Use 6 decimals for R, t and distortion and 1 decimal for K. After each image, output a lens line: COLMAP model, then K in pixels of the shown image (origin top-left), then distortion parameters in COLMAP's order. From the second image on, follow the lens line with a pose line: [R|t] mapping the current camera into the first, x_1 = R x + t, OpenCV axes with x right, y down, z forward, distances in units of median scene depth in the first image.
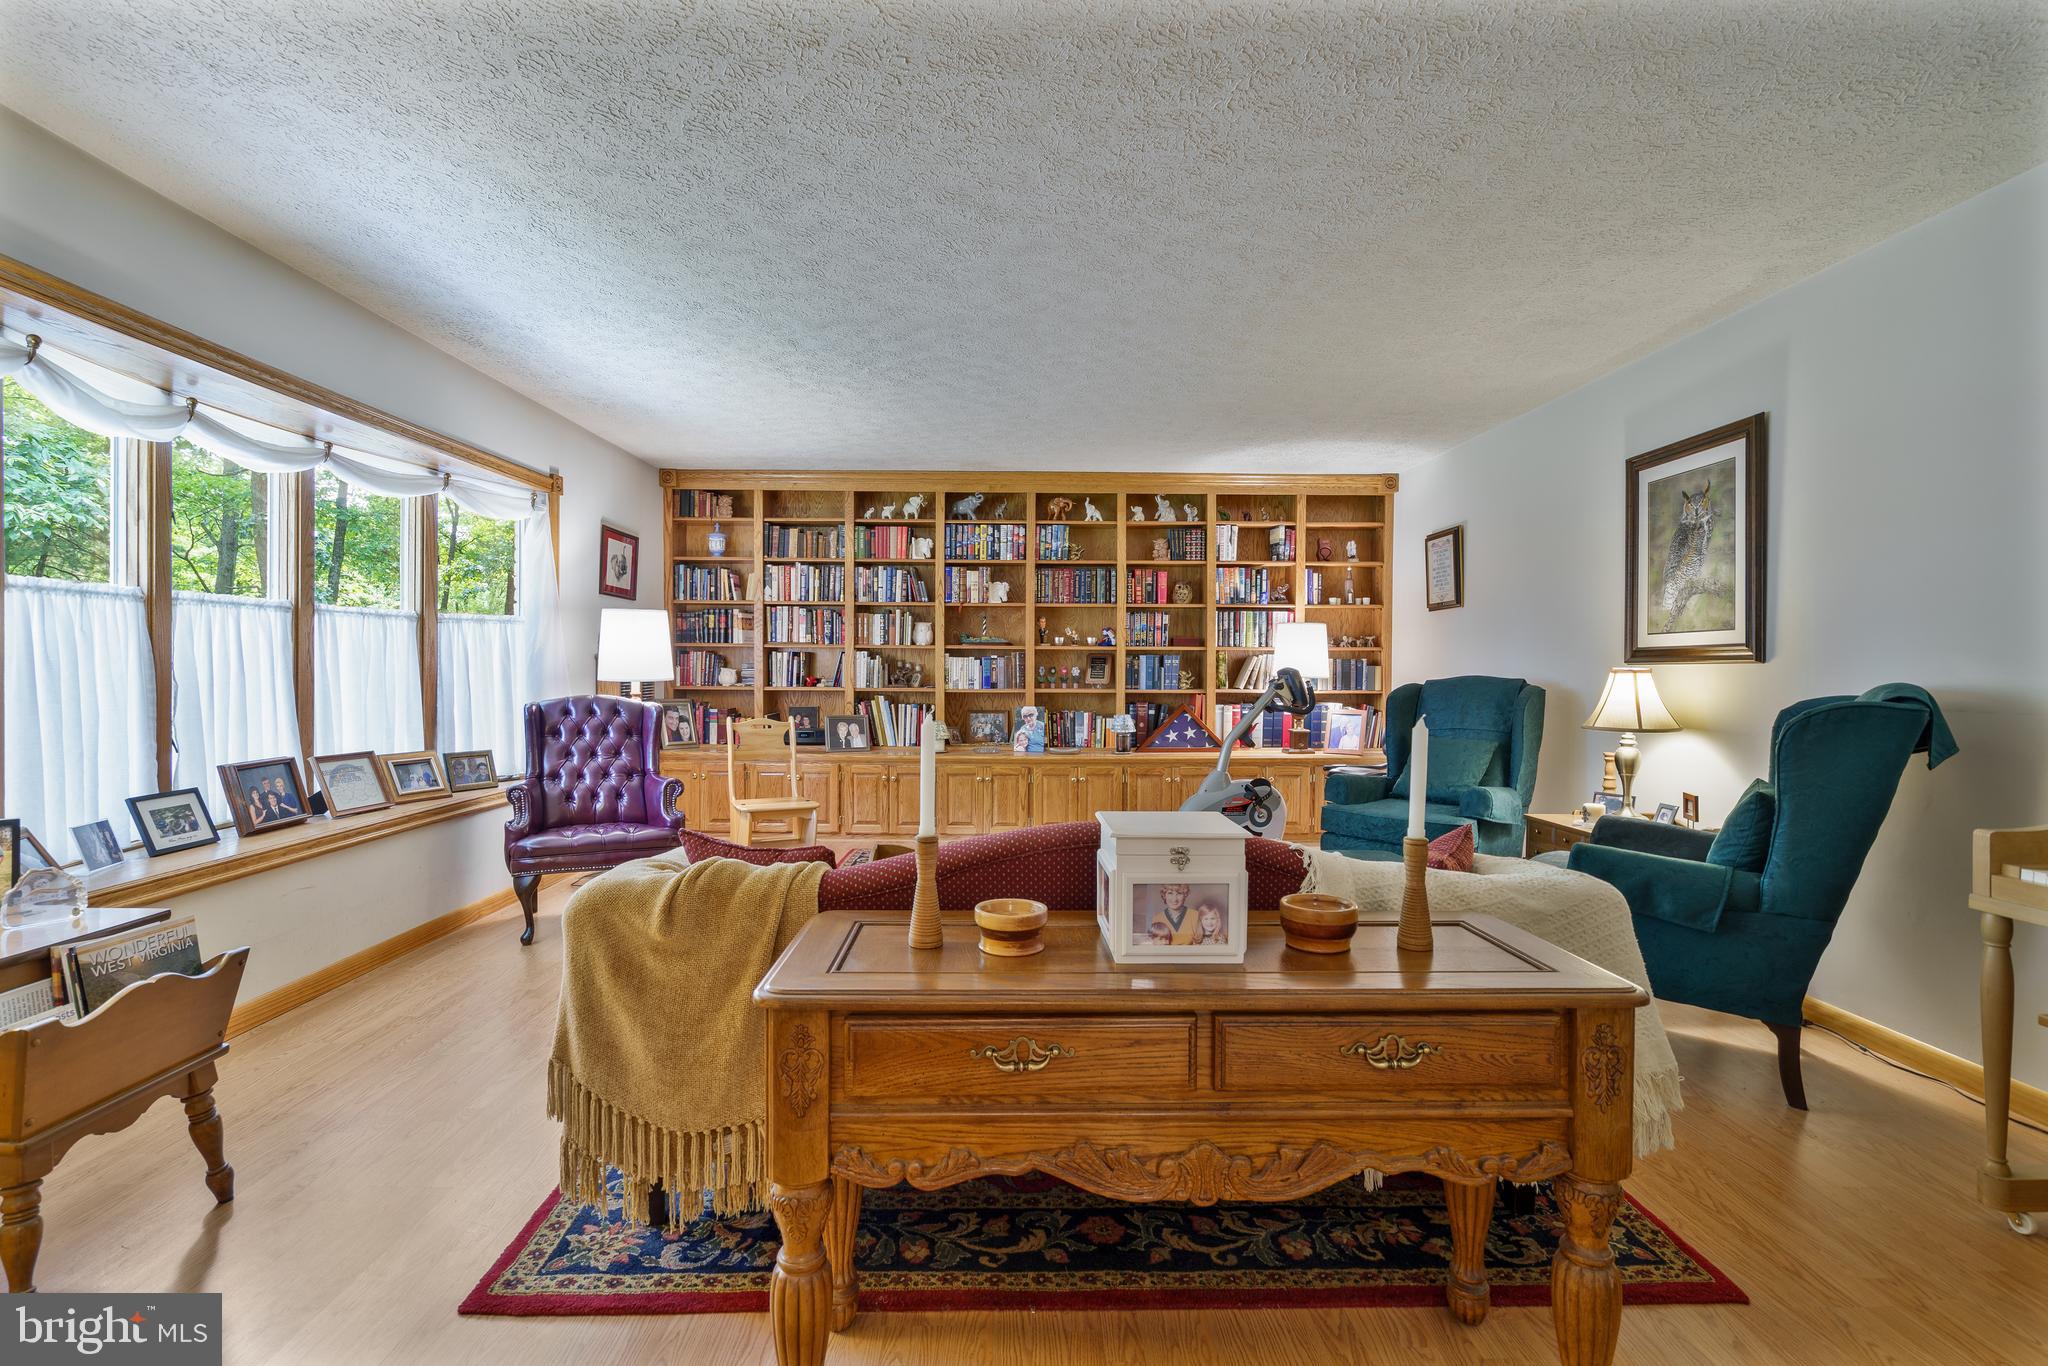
lens RADIAL K [[975.4, 0, 1107.1], [0, 975.4, 685.4], [0, 0, 1]] dist [-0.001823, 0.000372]
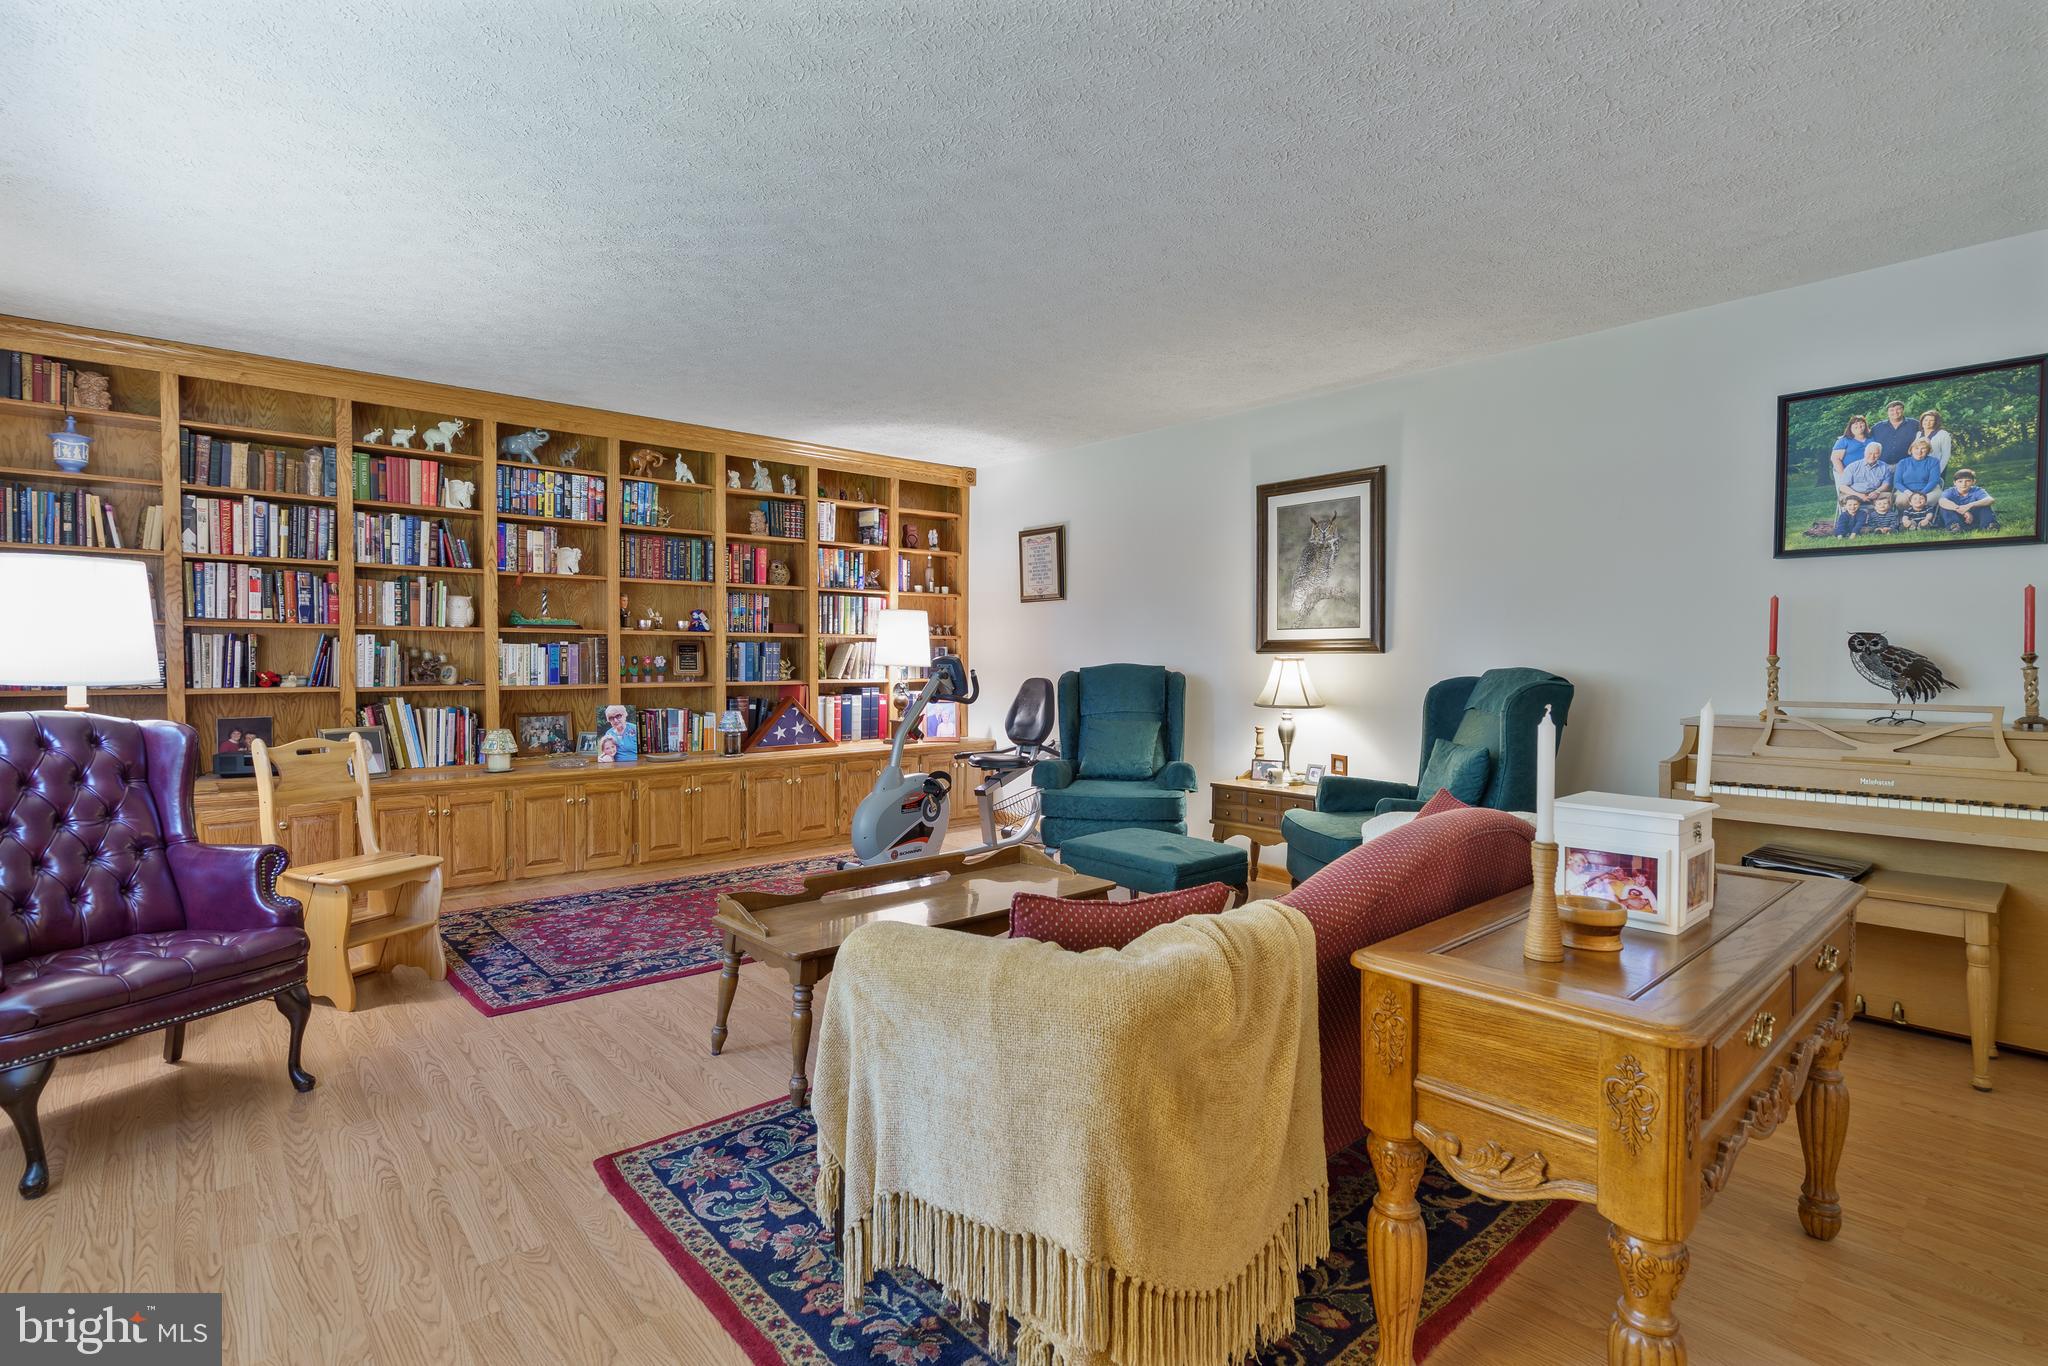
lens RADIAL K [[975.4, 0, 1014.5], [0, 975.4, 683.5], [0, 0, 1]] dist [-0.001823, 0.000372]
pose [[0.770667, -0.020984, 0.636892, -0.337993], [0.012226, 0.999761, 0.018145, -0.006881], [-0.637121, -0.006198, 0.770739, 0.172647]]
